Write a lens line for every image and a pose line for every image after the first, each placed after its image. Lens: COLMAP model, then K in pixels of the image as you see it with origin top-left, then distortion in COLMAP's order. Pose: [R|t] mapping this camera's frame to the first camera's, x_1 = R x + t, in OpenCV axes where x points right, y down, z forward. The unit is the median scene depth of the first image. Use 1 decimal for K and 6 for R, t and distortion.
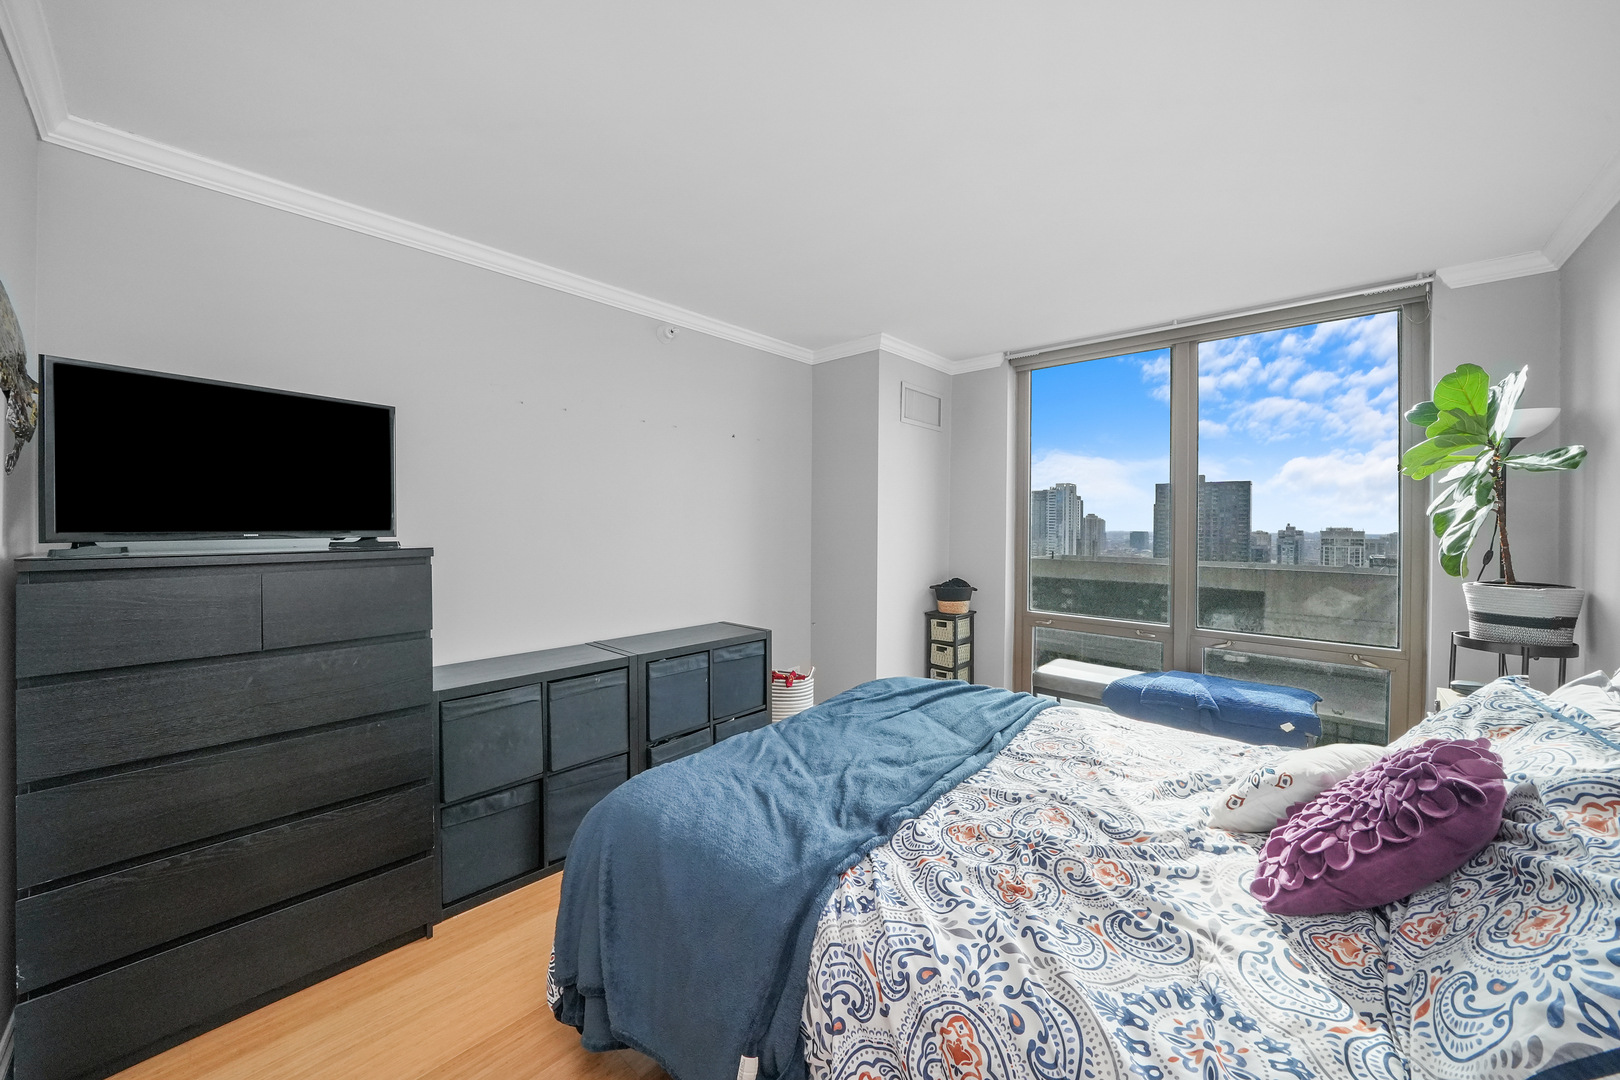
lens RADIAL K [[589.7, 0, 804.7], [0, 589.7, 525.5], [0, 0, 1]] dist [-0.026741, 0.004179]
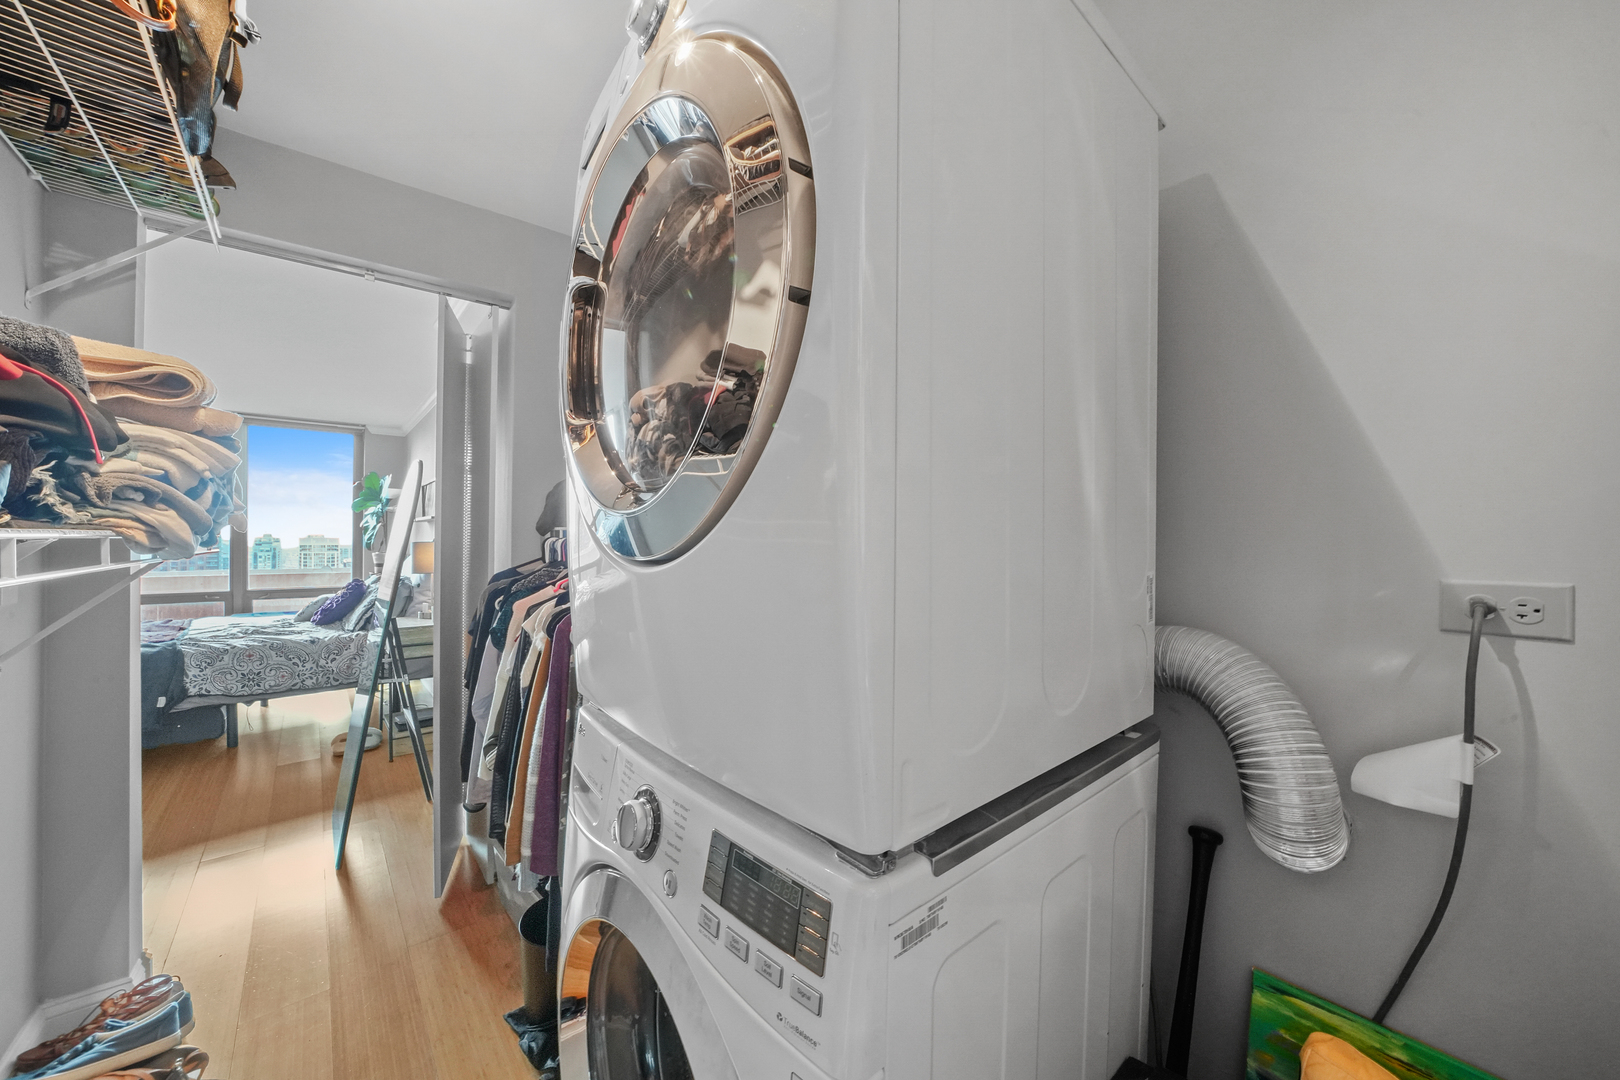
lens RADIAL K [[589.7, 0, 804.7], [0, 589.7, 525.5], [0, 0, 1]] dist [-0.026741, 0.004179]
pose [[0.122761, 0.010718, 0.992378, -1.825145], [0.001462, 0.999939, -0.010980, 0.012224], [-0.992435, 0.002798, 0.122738, -1.882892]]
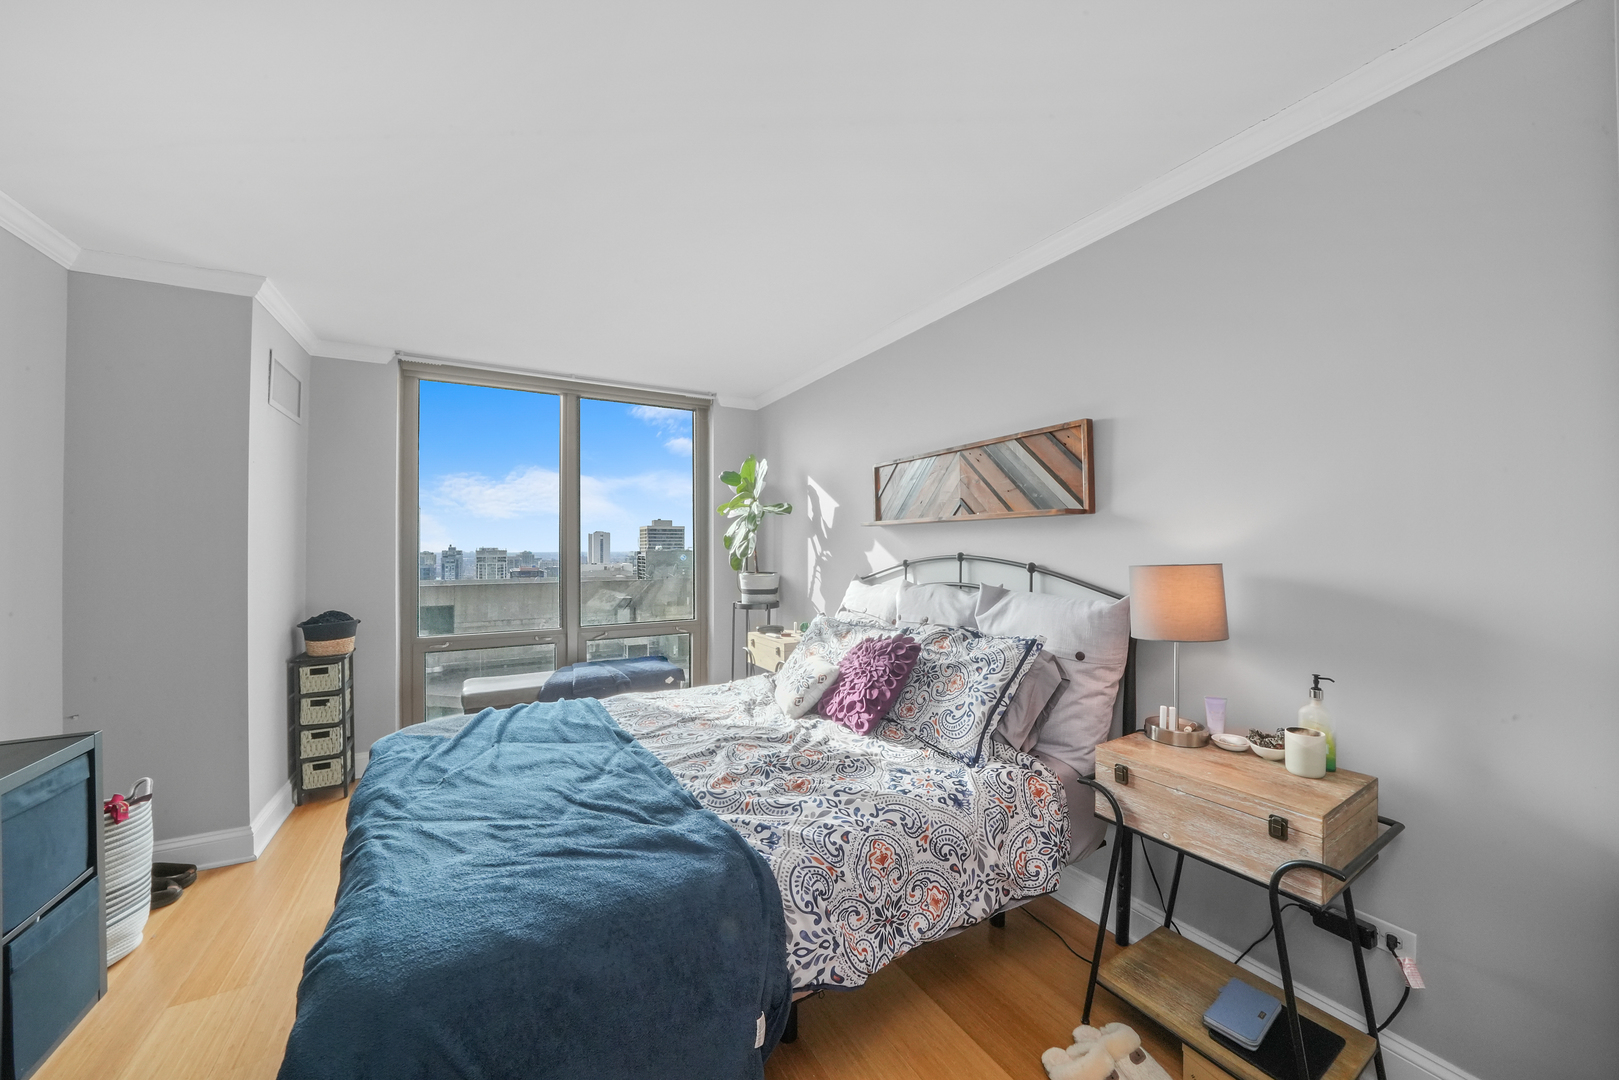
lens RADIAL K [[573.0, 0, 806.5], [0, 573.0, 542.6], [0, 0, 1]] dist [-0.026780, 0.003072]
pose [[0.302947, -0.001779, 0.953006, -0.723139], [0.008489, 0.999964, -0.000832, 0.004961], [-0.952970, 0.008342, 0.302951, 0.380200]]
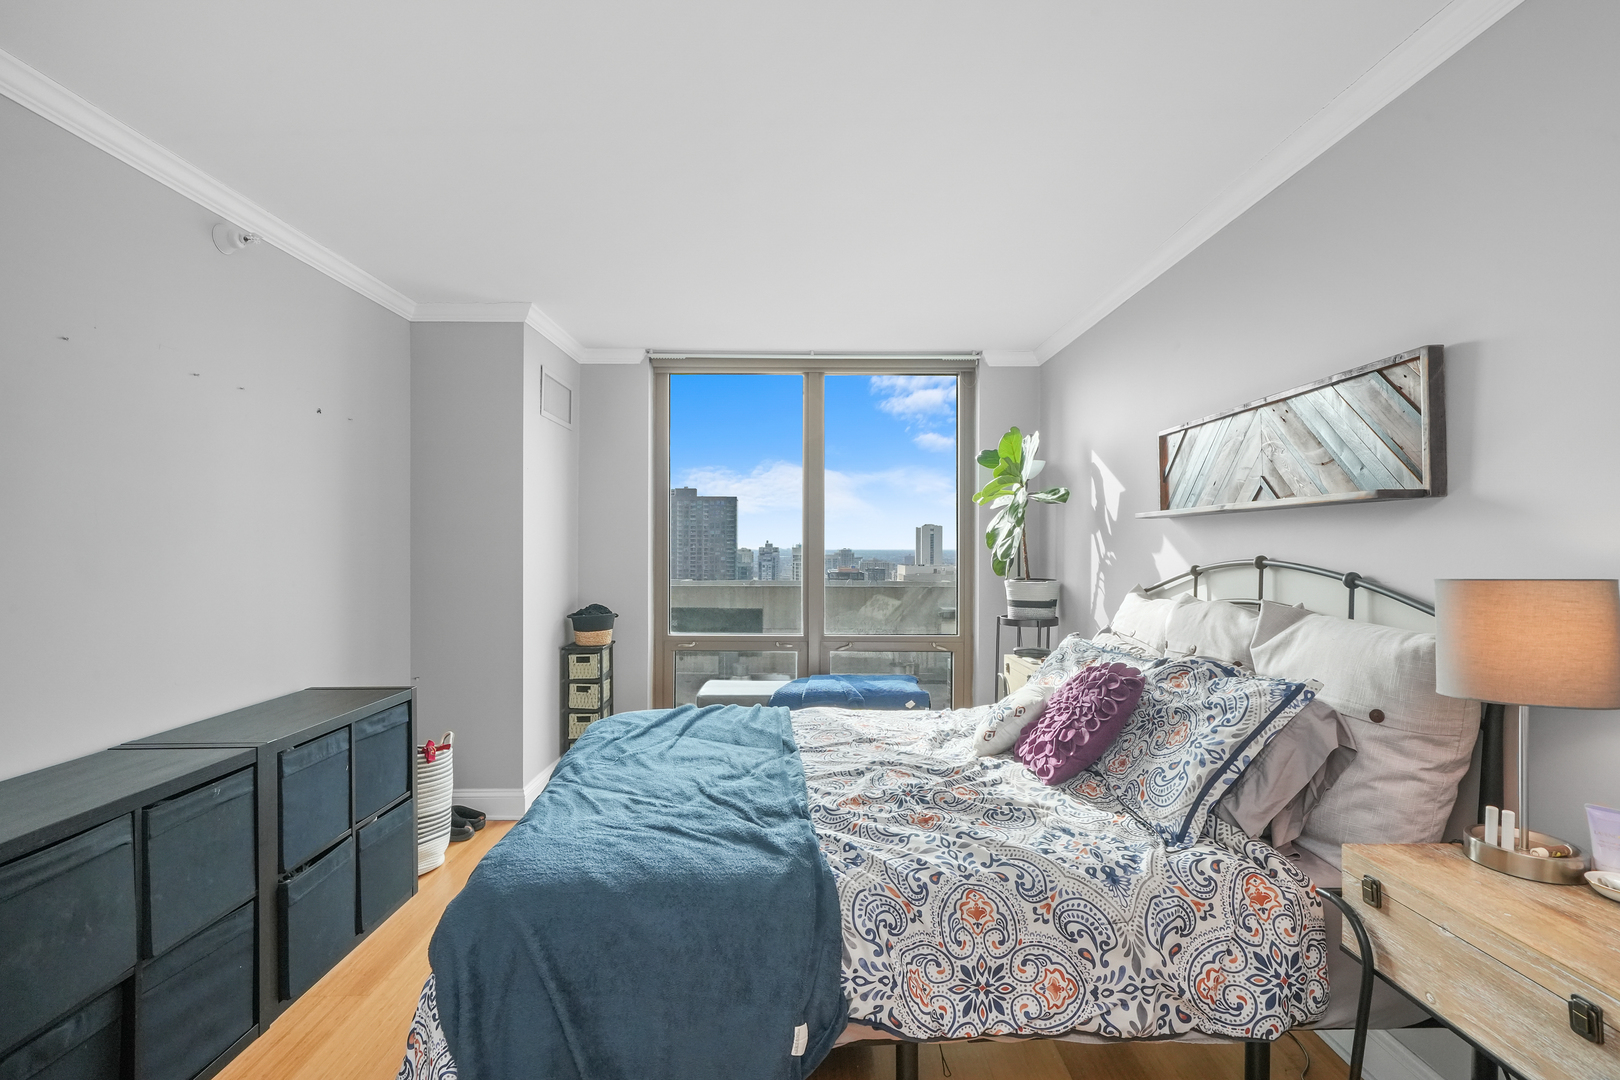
lens RADIAL K [[757.1, 0, 806.6], [0, 757.1, 548.5], [0, 0, 1]] dist [0.010282, 0.000647]
pose [[0.730321, -0.010525, 0.683023, -0.696696], [0.006620, 0.999943, 0.008331, 0.002780], [-0.683072, -0.001563, 0.730349, -0.037218]]
